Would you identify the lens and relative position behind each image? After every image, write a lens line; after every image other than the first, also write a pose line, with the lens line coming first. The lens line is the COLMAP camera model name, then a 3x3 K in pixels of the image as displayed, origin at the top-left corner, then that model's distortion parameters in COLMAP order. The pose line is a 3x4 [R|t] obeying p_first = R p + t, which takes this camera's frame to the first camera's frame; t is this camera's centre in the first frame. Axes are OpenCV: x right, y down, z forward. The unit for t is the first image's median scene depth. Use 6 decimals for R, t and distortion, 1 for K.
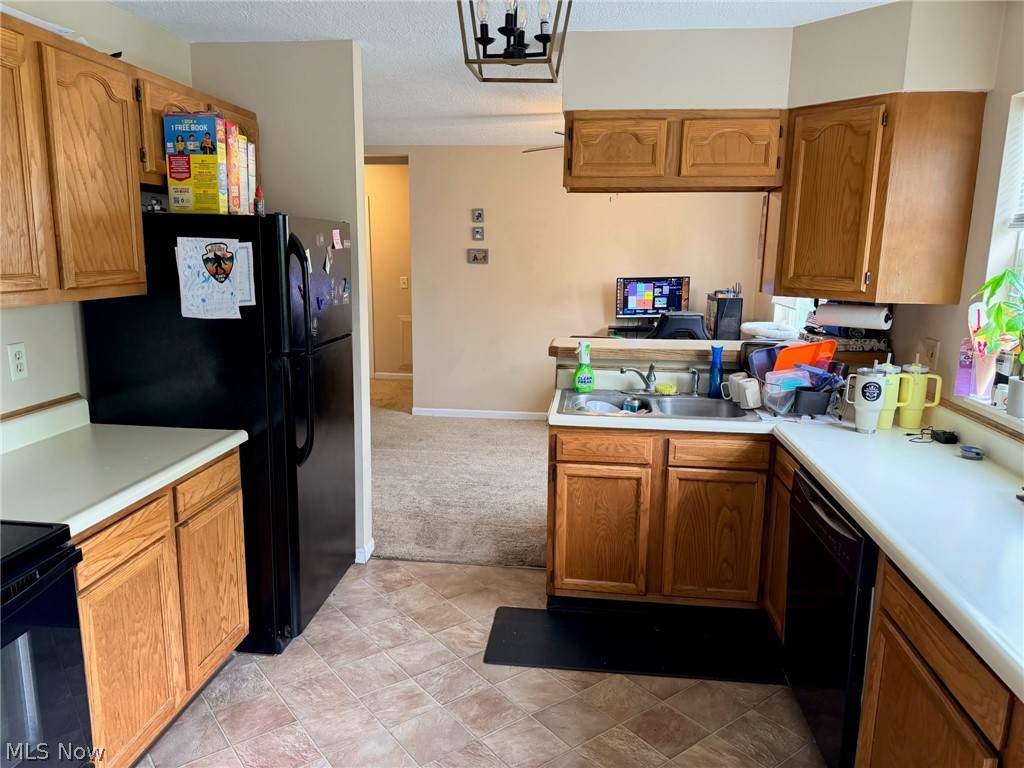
lens RADIAL K [[737.8, 0, 514.7], [0, 737.8, 381.0], [0, 0, 1]] dist [0.072653, -0.079158]
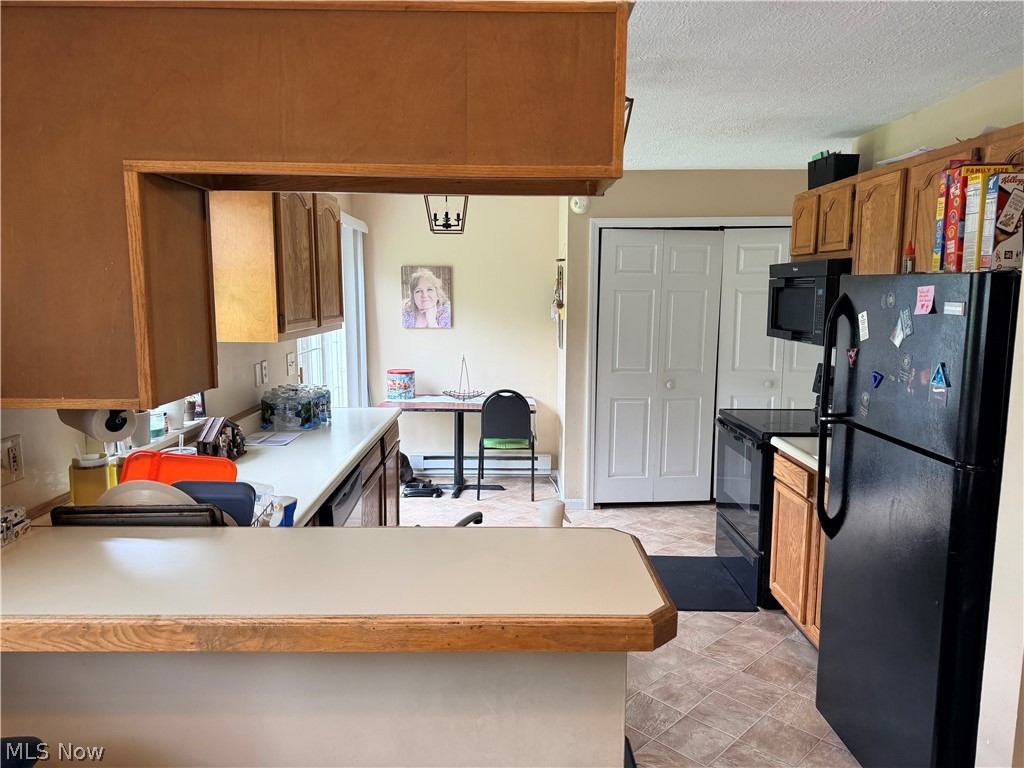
lens RADIAL K [[737.8, 0, 514.7], [0, 737.8, 381.0], [0, 0, 1]] dist [0.072653, -0.079158]
pose [[-0.992431, -0.009742, -0.122414, 0.229014], [-0.046359, 0.952809, 0.300011, -0.344088], [0.113714, 0.303416, -0.946049, 1.815120]]
